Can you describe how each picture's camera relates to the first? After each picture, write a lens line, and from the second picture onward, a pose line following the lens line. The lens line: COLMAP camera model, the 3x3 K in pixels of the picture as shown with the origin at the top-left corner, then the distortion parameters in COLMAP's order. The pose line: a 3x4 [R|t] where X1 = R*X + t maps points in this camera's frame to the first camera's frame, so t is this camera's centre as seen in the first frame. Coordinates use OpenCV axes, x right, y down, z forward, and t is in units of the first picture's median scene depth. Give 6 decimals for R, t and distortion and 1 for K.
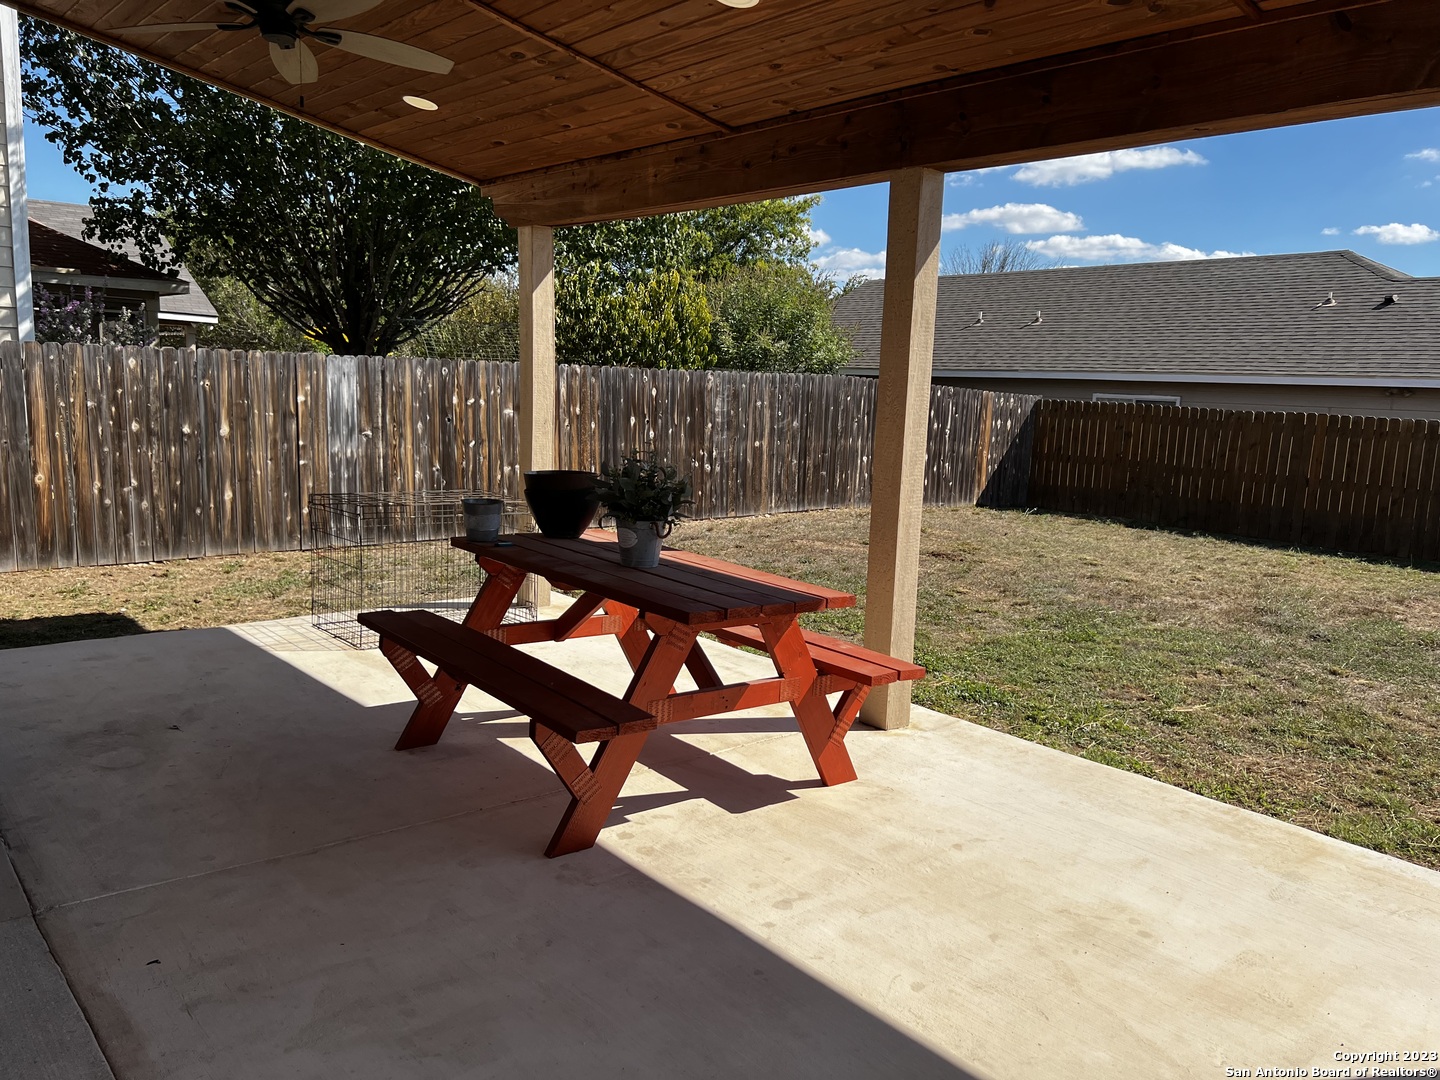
lens RADIAL K [[1075.7, 0, 736.4], [0, 1075.7, 564.3], [0, 0, 1]] dist [0.064736, -0.076475]
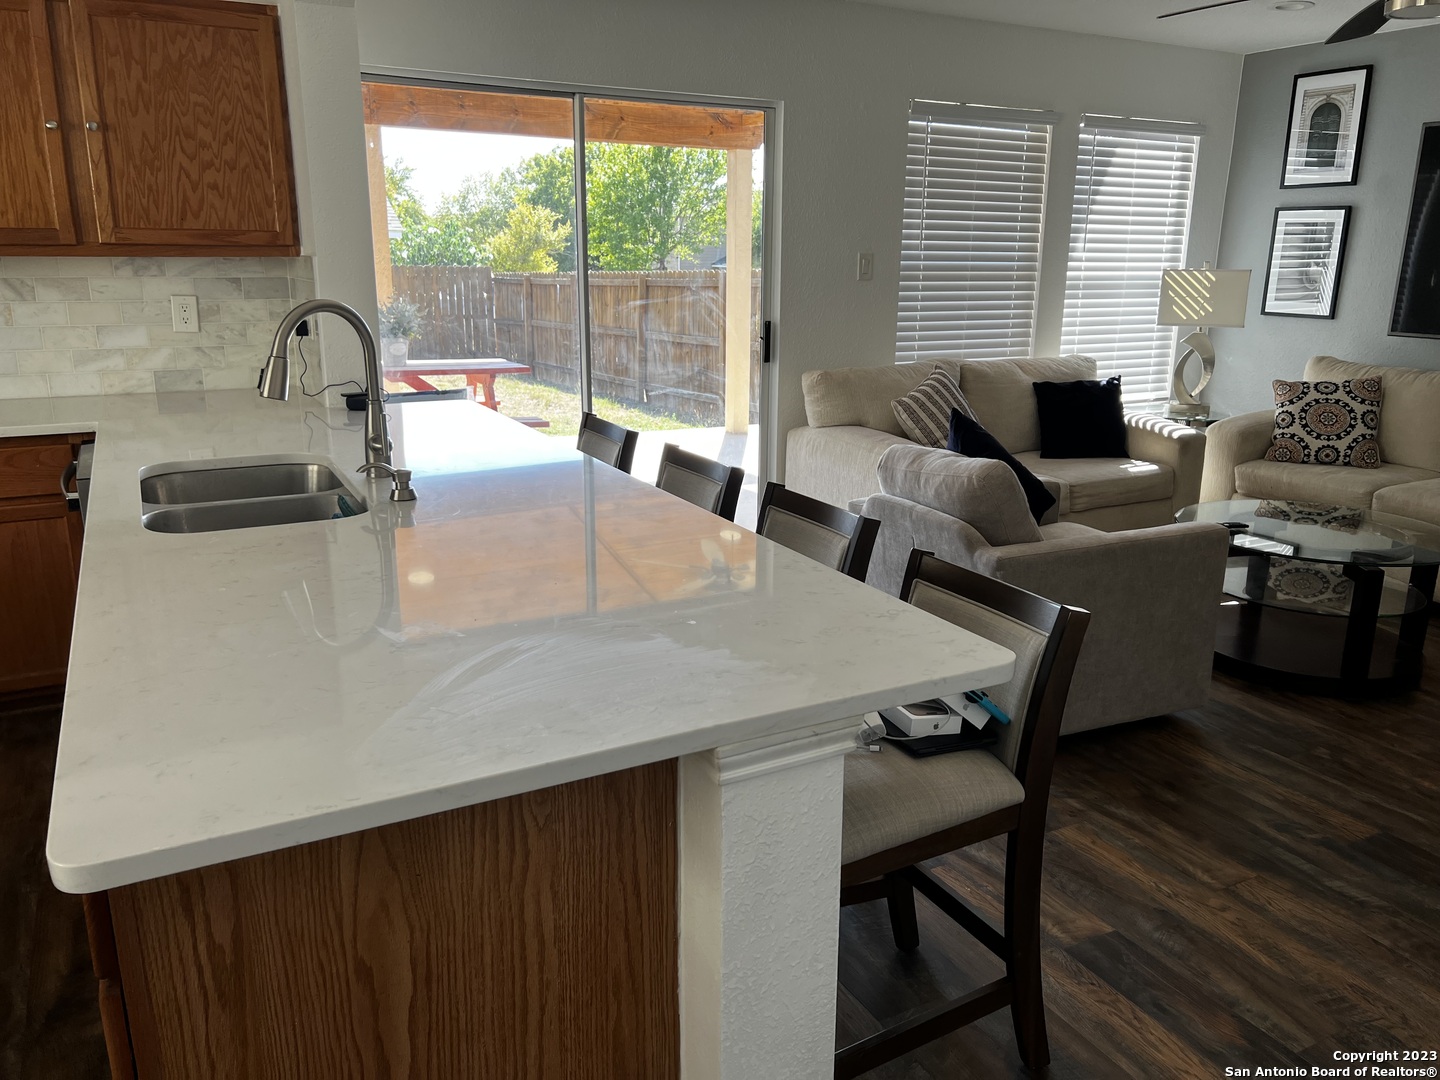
lens RADIAL K [[1075.7, 0, 733.8], [0, 1075.7, 542.0], [0, 0, 1]] dist [0.064736, -0.076475]
pose [[0.213391, -0.283997, 0.934778, -0.467719], [0.162589, 0.953797, 0.252660, -0.022359], [-0.963343, 0.098070, 0.249707, 0.022900]]
